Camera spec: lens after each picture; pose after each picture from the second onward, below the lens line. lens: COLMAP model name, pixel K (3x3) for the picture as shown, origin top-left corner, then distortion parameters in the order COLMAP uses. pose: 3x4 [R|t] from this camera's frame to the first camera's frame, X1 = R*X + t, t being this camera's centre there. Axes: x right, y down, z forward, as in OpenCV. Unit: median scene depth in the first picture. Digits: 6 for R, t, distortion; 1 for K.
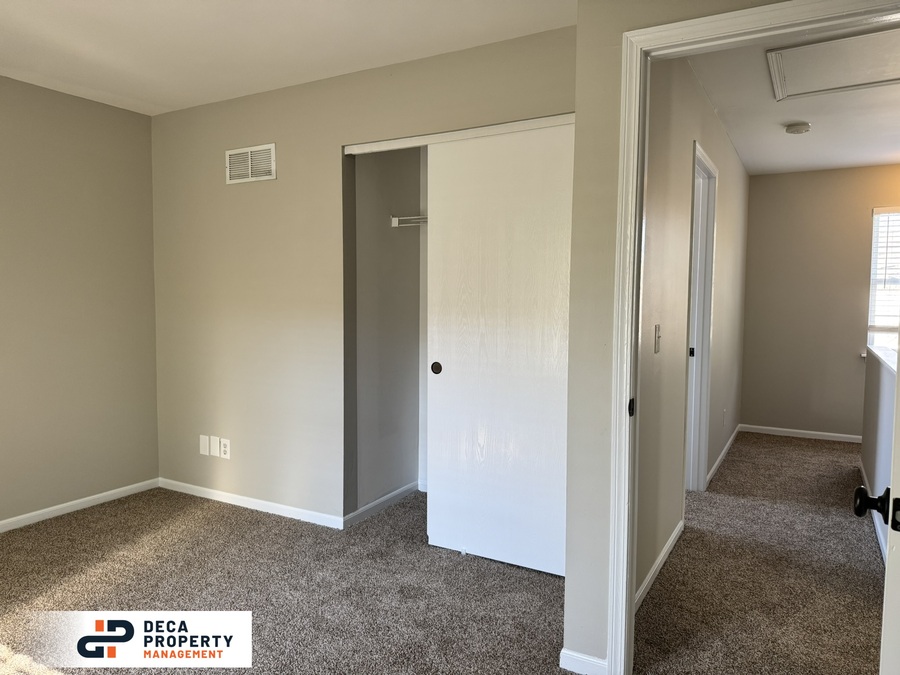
lens RADIAL K [[637.5, 0, 450.1], [0, 637.5, 335.2], [0, 0, 1]] dist [0.051826, -0.062073]
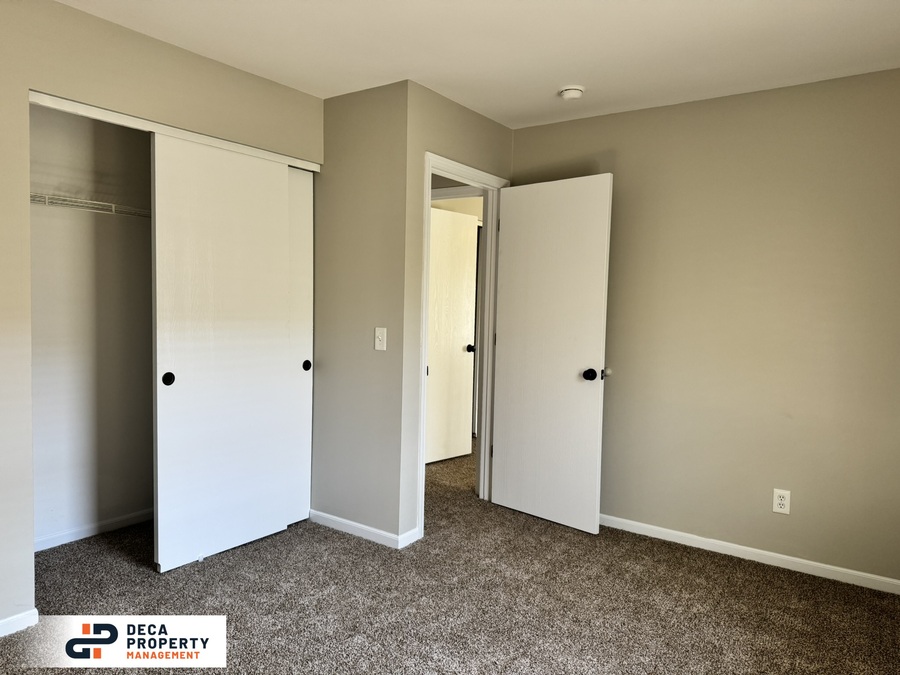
lens RADIAL K [[637.5, 0, 450.1], [0, 637.5, 340.0], [0, 0, 1]] dist [0.051826, -0.062073]
pose [[0.085973, -0.060440, 0.994463, -0.929238], [0.034730, 0.997733, 0.057636, -0.045288], [-0.995692, 0.029582, 0.087877, 0.522126]]
